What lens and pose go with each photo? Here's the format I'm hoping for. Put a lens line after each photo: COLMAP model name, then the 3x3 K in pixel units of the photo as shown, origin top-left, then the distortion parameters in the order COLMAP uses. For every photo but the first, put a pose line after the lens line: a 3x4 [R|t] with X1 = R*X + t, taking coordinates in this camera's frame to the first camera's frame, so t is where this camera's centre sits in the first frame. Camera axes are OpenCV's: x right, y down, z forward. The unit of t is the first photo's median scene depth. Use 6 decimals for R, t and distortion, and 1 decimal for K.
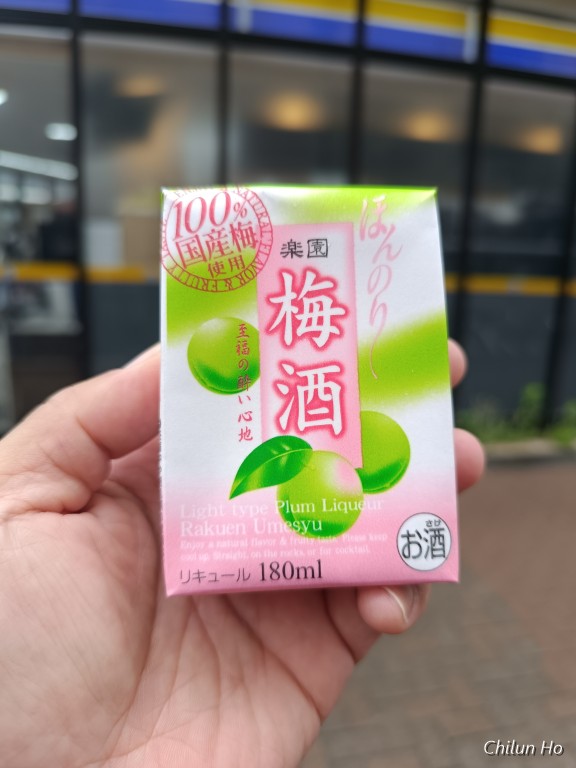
lens RADIAL K [[537.1, 0, 288.0], [0, 537.1, 384.0], [0, 0, 1]] dist [0.007041, 0.002756]
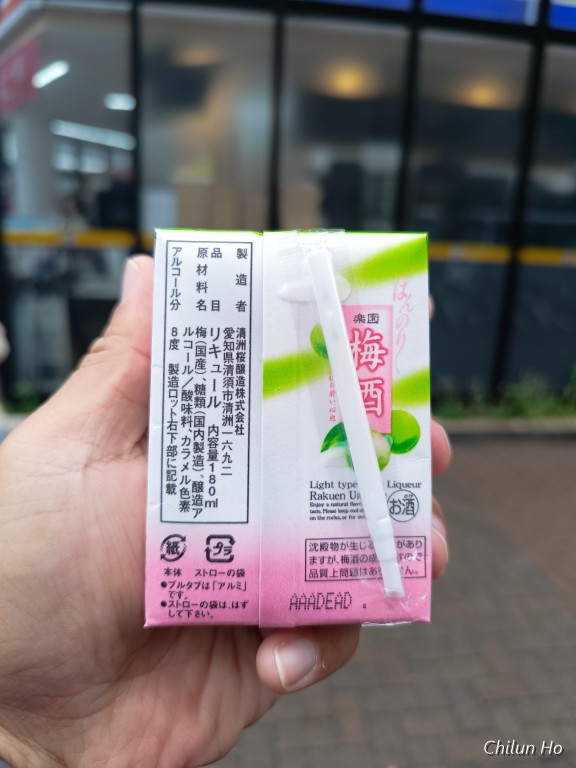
lens RADIAL K [[538.1, 0, 297.4], [0, 538.1, 370.0], [0, 0, 1]] dist [-0.003766, -0.001954]
pose [[0.997382, 0.026353, -0.067338, -0.077773], [-0.023961, 0.999061, 0.036095, -0.130423], [0.068226, -0.034387, 0.997077, -0.927591]]
